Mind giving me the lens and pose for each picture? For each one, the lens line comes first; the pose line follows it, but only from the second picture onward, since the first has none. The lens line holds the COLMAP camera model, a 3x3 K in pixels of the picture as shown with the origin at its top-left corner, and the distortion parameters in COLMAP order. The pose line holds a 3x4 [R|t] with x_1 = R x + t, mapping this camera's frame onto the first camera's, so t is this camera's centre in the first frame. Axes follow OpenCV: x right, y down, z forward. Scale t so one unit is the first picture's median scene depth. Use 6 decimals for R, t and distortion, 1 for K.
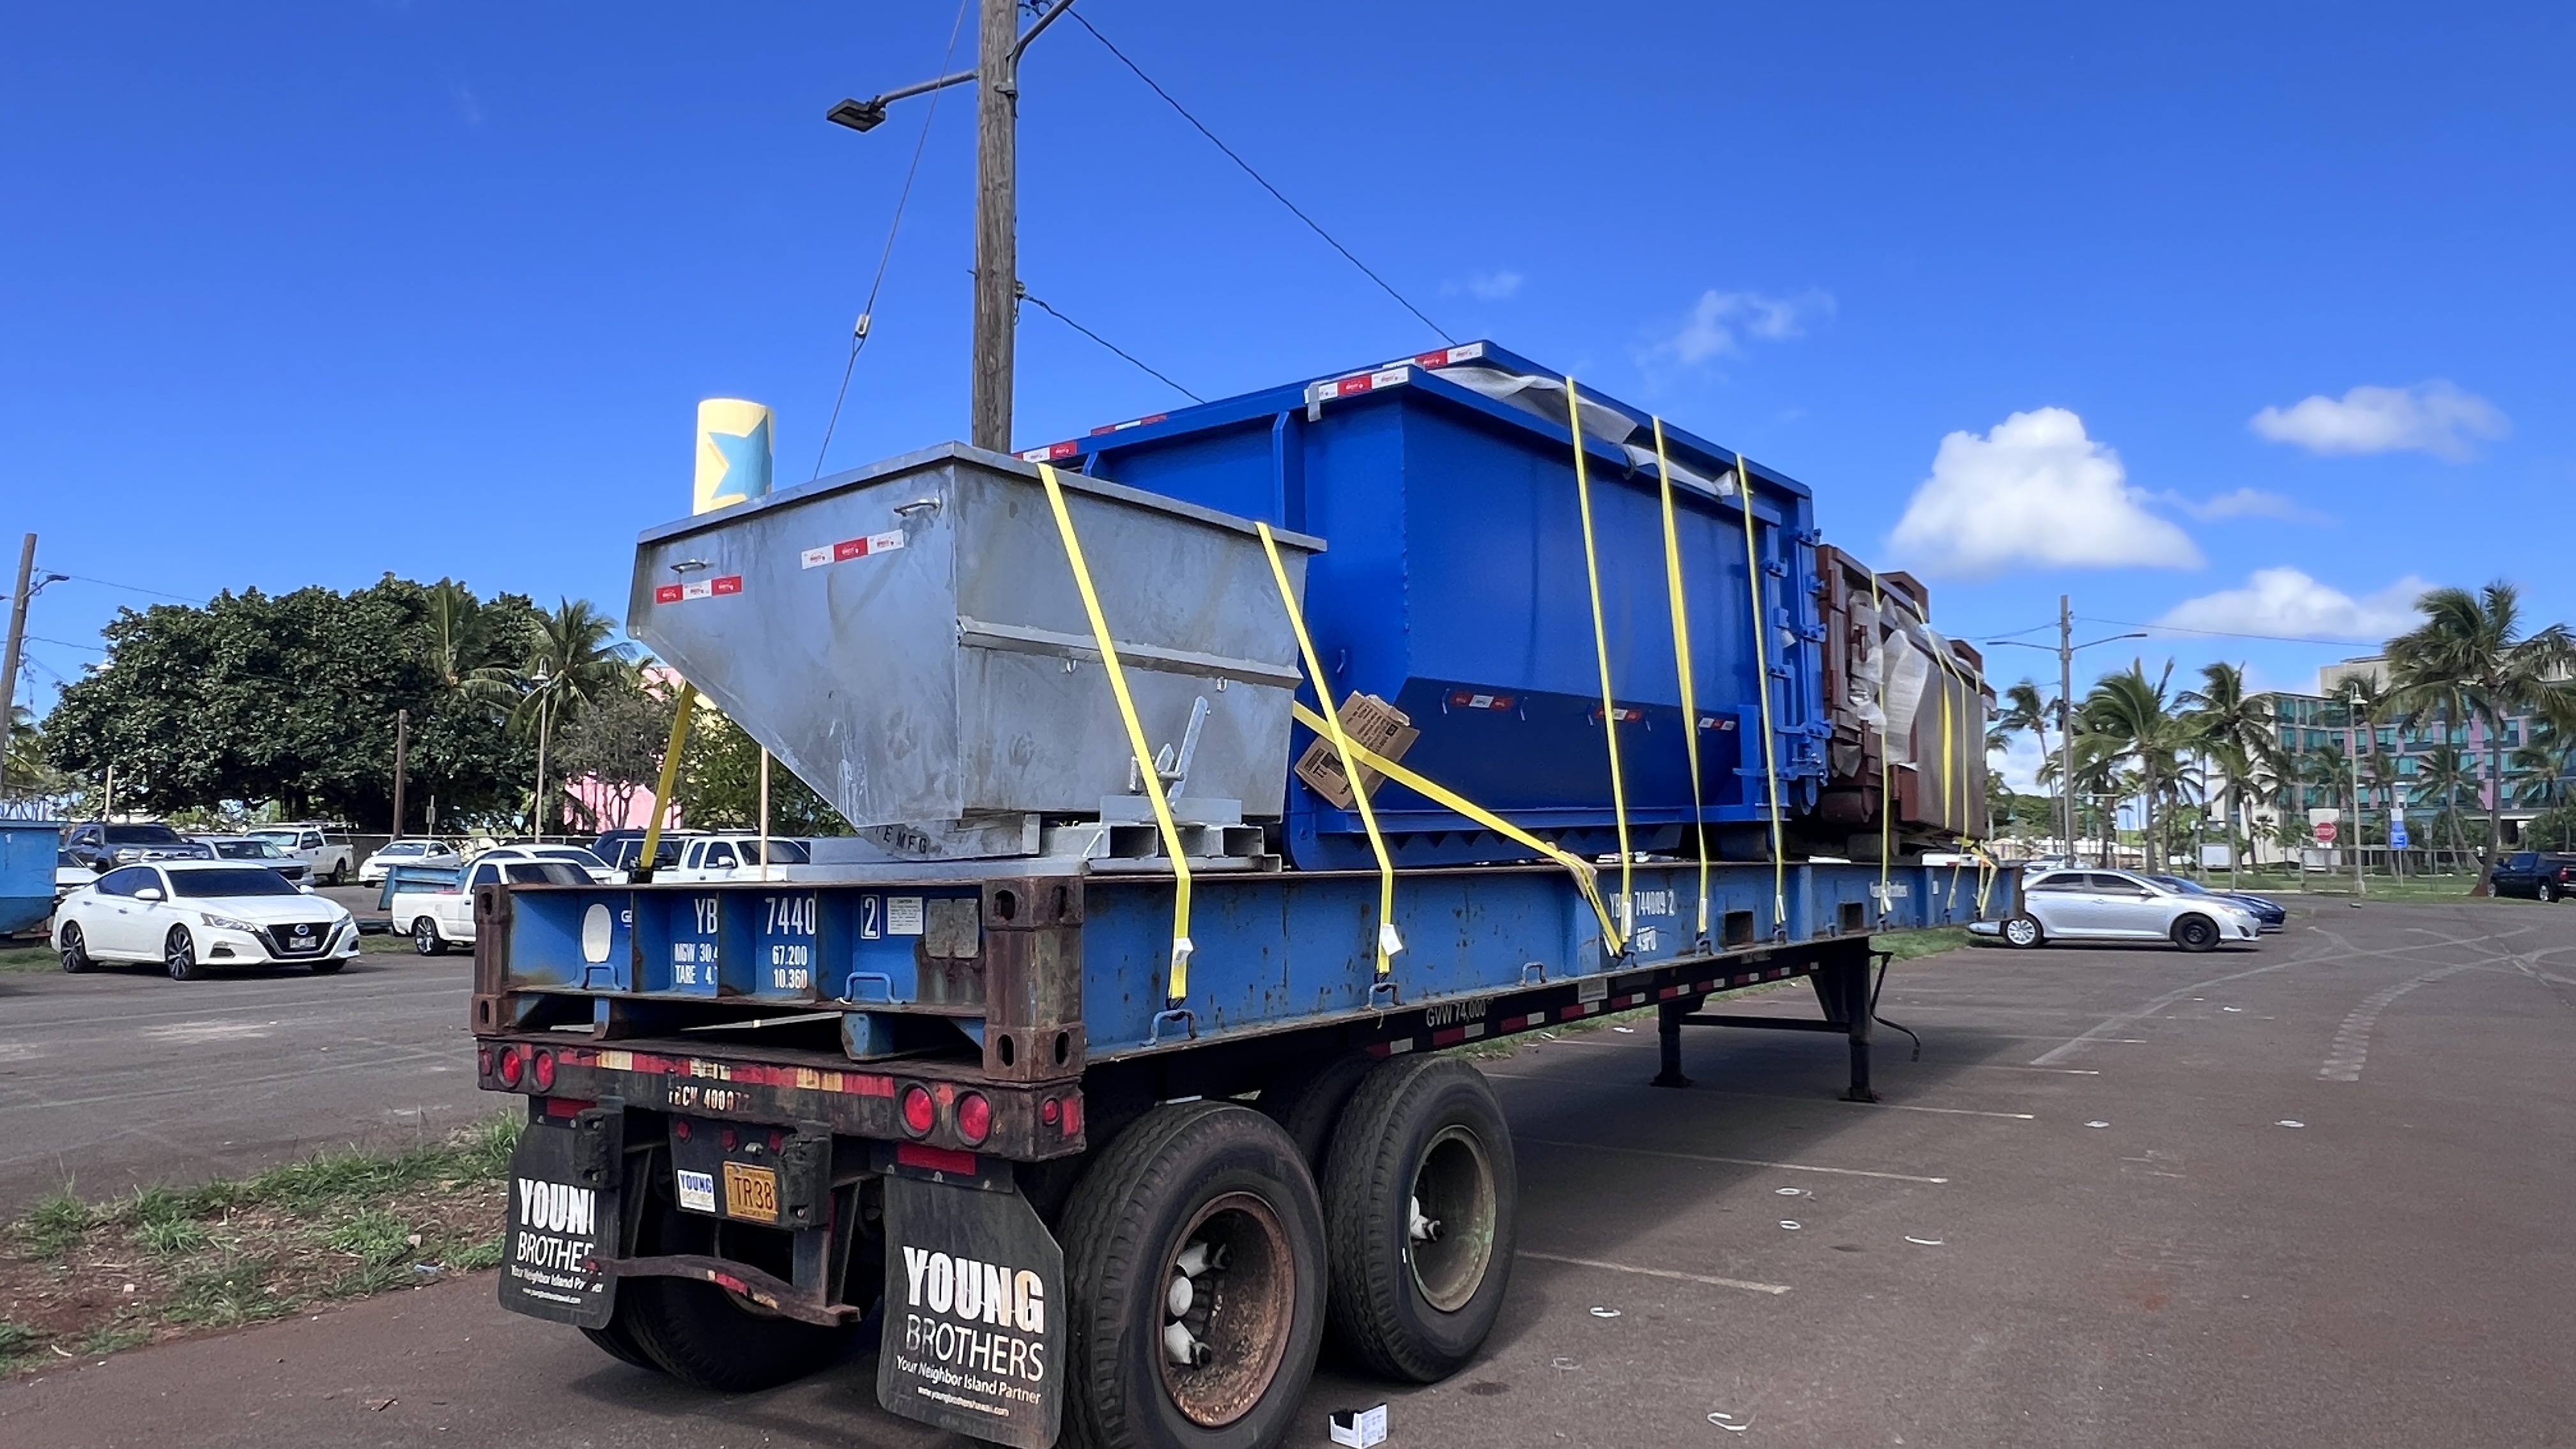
lens RADIAL K [[1558.4, 0, 1288.0], [0, 1558.4, 724.5], [0, 0, 1]] dist [-0.002304, 0.000544]
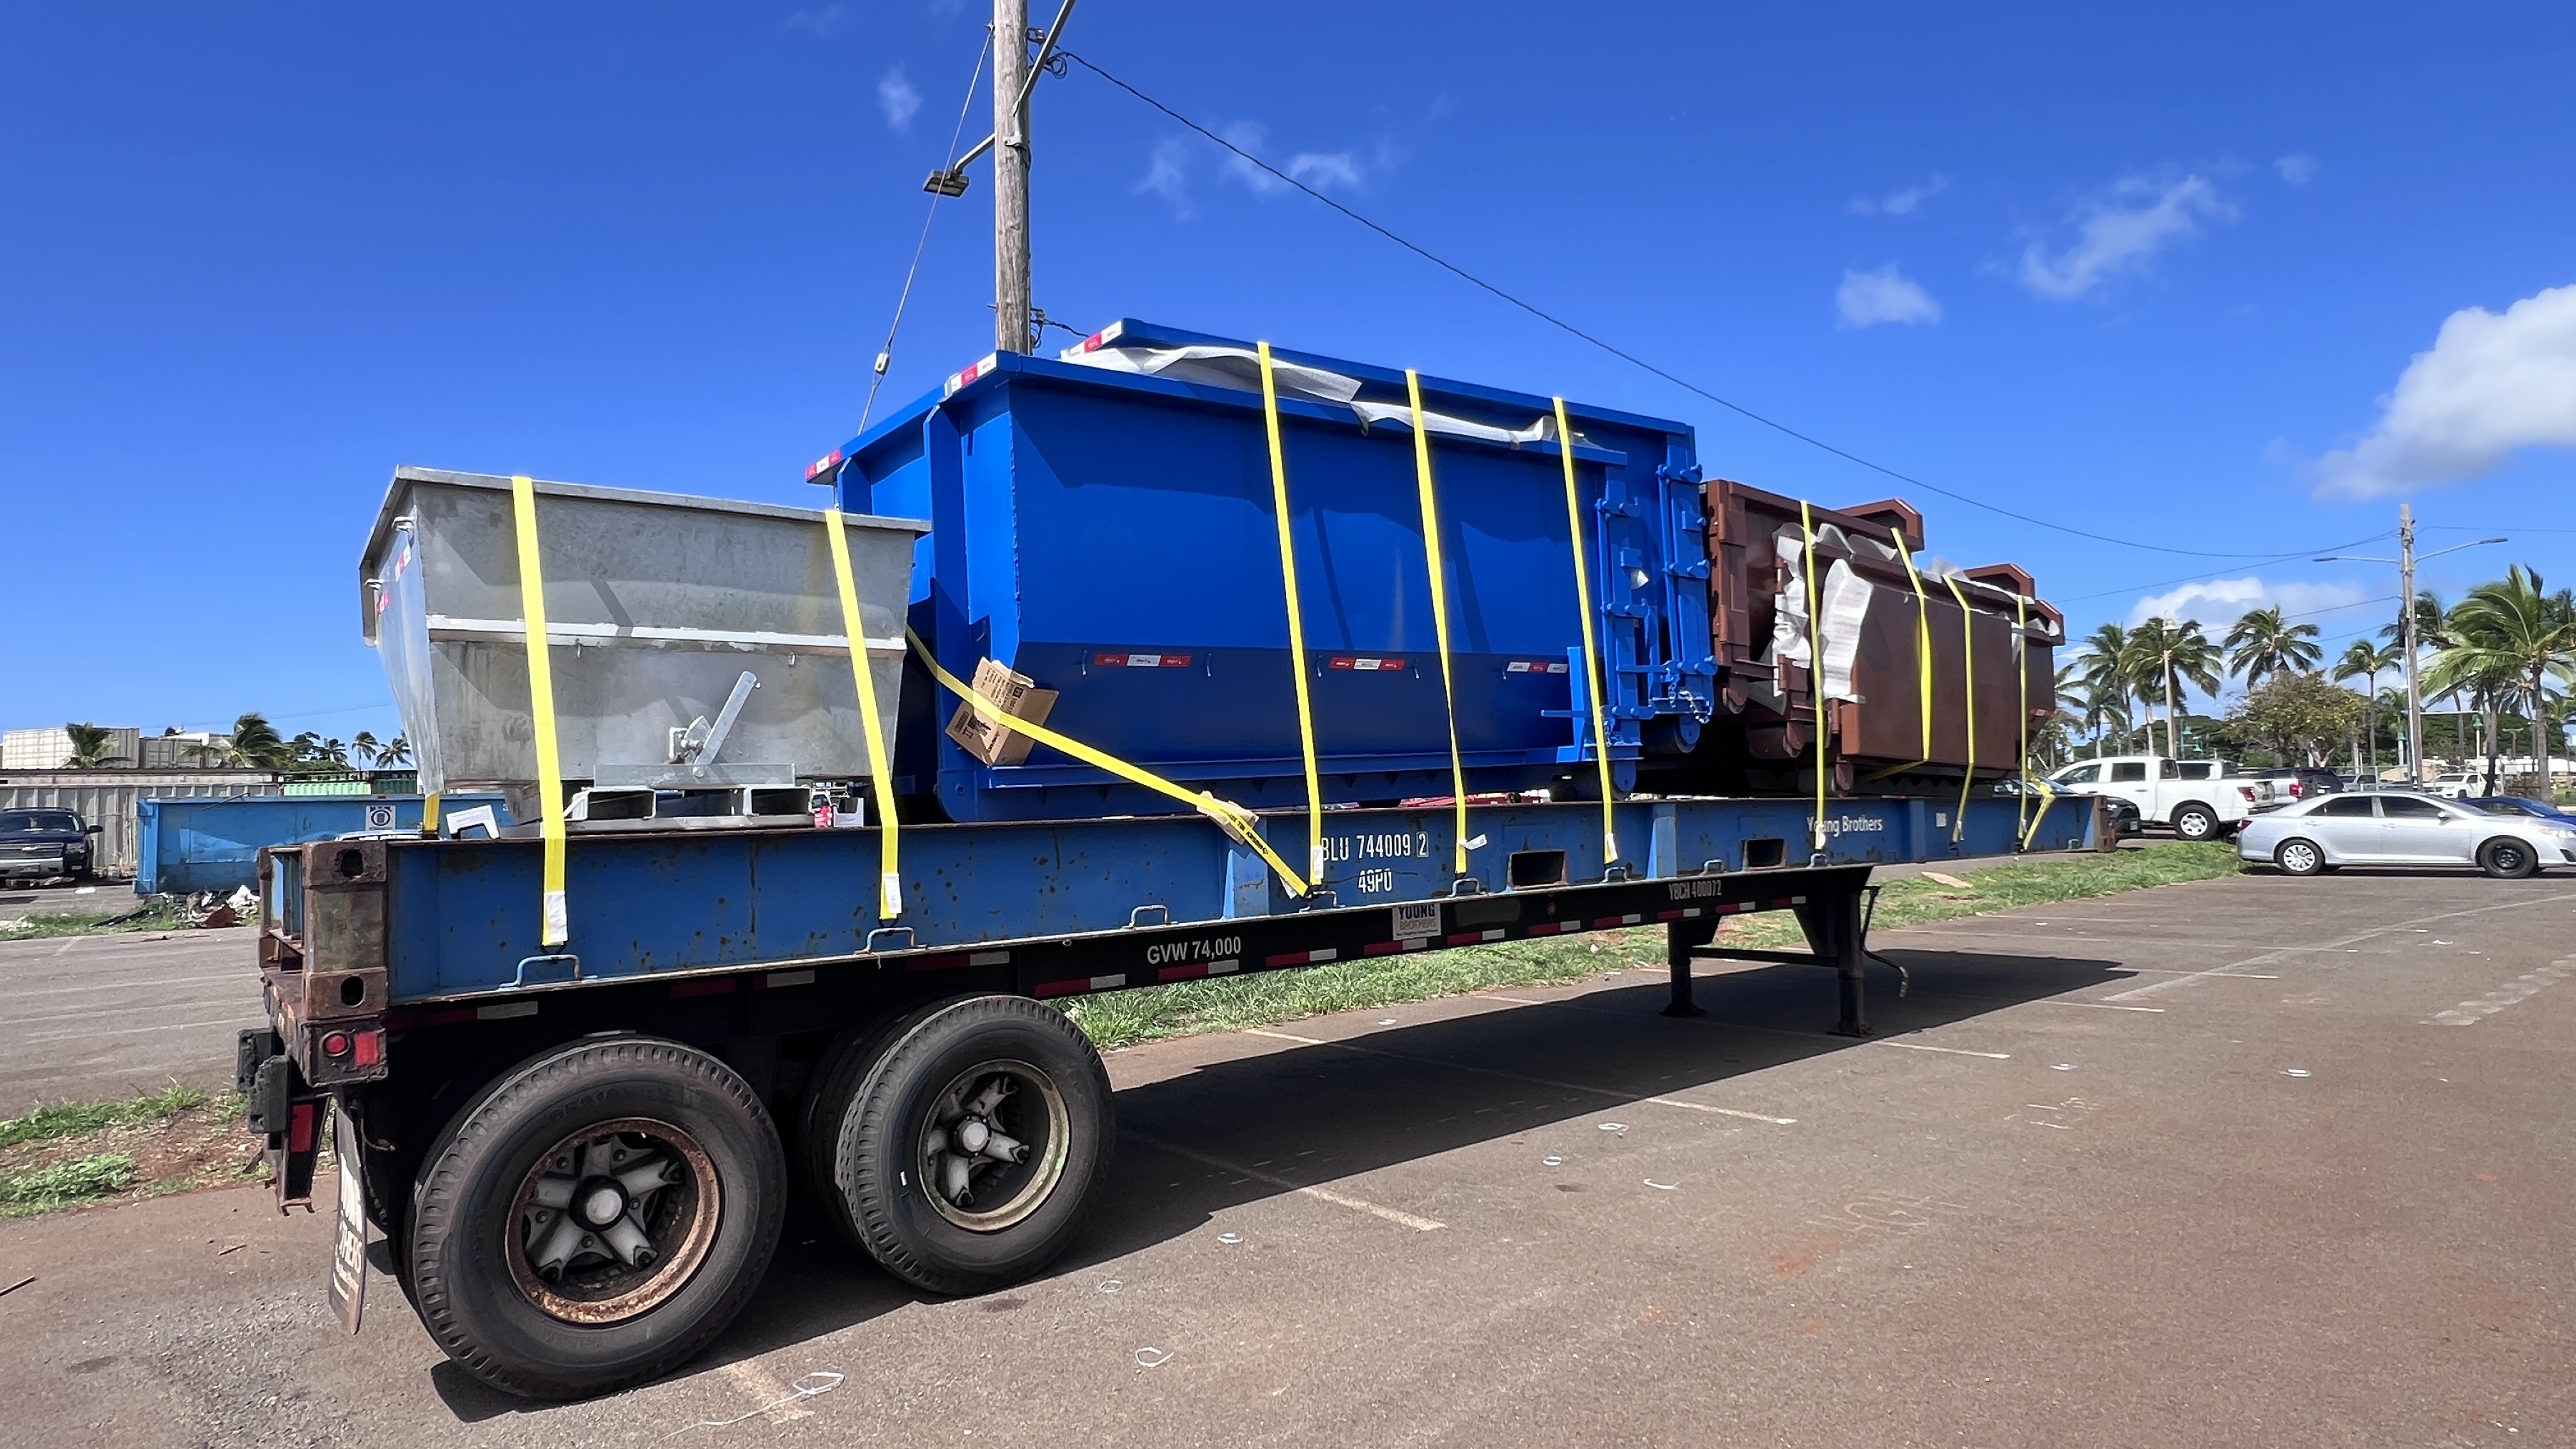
lens RADIAL K [[1353.2, 0, 1288.0], [0, 1353.2, 724.5], [0, 0, 1]] dist [-0.003180, 0.000702]
pose [[0.962701, -0.036771, -0.268059, 0.446373], [0.044784, 0.998712, 0.023836, 0.010776], [0.266837, -0.034952, 0.963108, 0.130769]]
